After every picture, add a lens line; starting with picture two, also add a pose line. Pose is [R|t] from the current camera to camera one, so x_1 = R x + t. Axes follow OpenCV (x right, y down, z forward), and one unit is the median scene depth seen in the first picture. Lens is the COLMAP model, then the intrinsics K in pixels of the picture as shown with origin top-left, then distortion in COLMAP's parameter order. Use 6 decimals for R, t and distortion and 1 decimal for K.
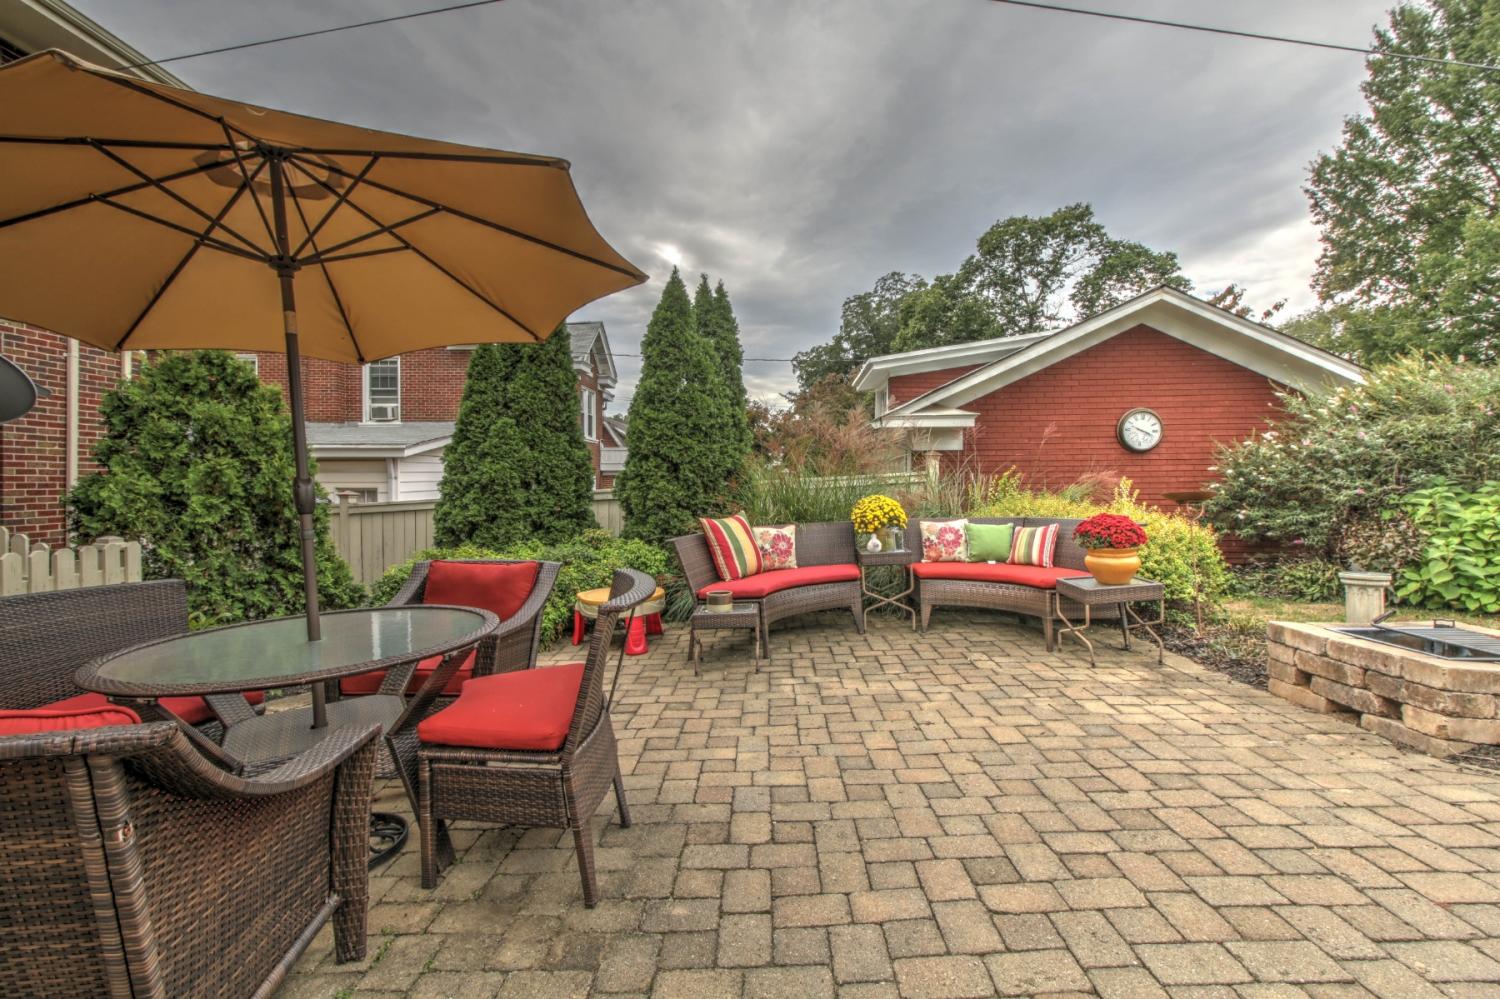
lens RADIAL K [[692.3, 0, 731.0], [0, 692.3, 483.1], [0, 0, 1]] dist [-0.000208, -0.000220]
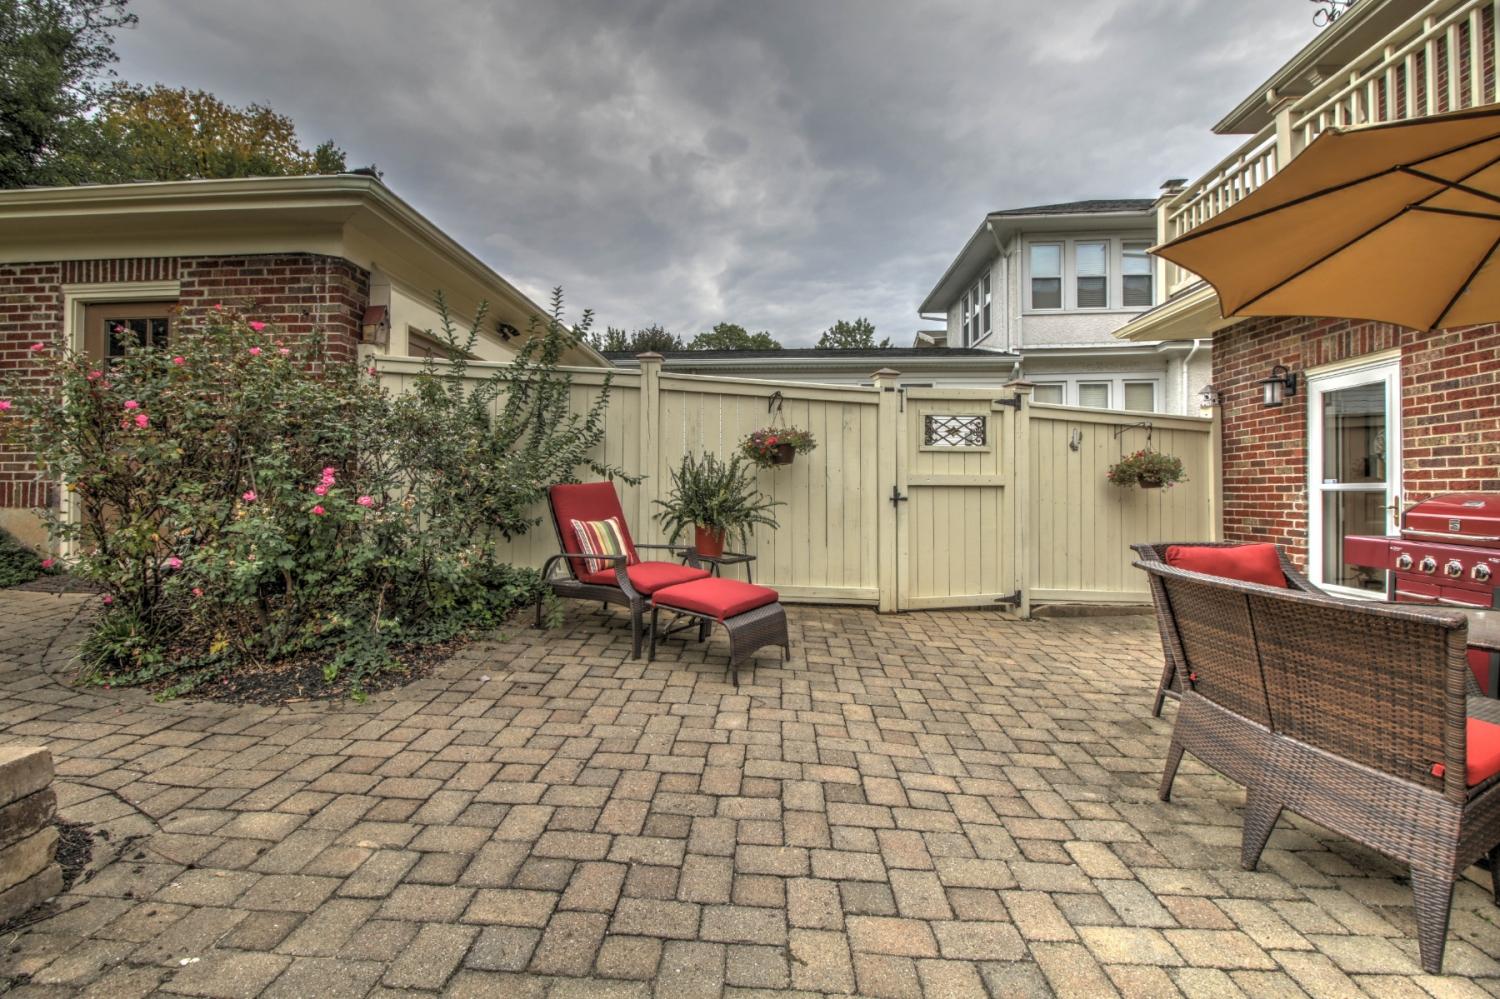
lens RADIAL K [[690.3, 0, 745.5], [0, 690.3, 486.6], [0, 0, 1]] dist [-0.000387, -0.012466]
pose [[-0.999945, -0.001668, -0.010371, 0.365491], [-0.001620, 0.999988, -0.004626, 0.029973], [0.010379, -0.004609, -0.999936, 1.425893]]
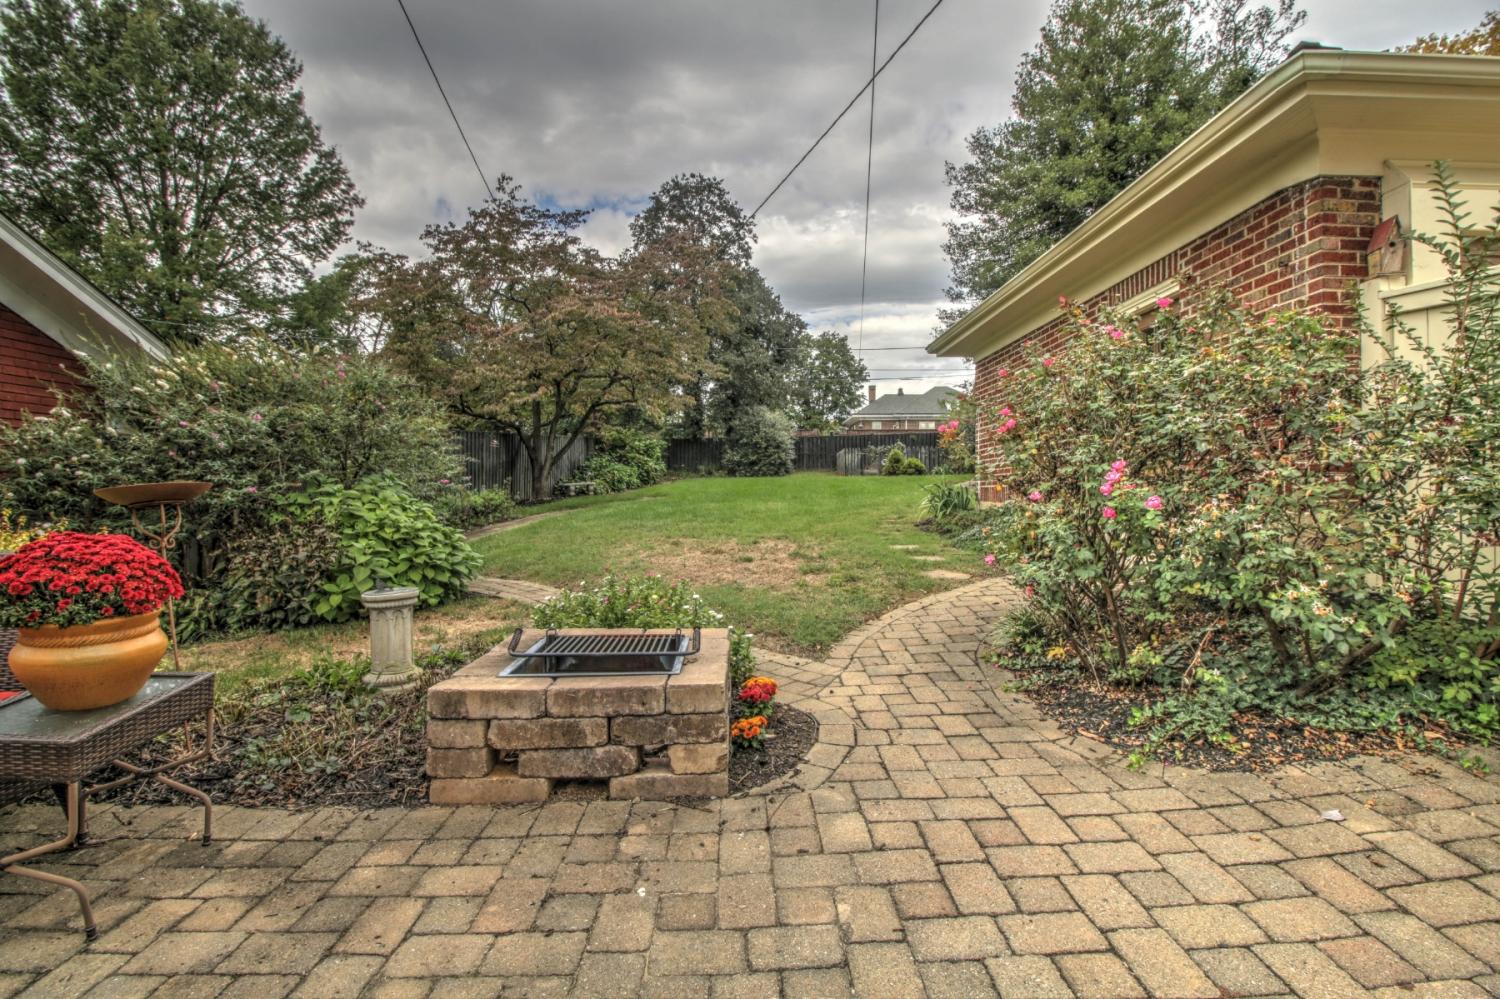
lens RADIAL K [[690.3, 0, 745.5], [0, 690.3, 486.6], [0, 0, 1]] dist [-0.000387, -0.012466]
pose [[-0.060167, 0.007457, 0.998160, 0.179160], [0.006242, 0.999955, -0.007094, 0.031763], [-0.998169, 0.005804, -0.060211, 0.900027]]
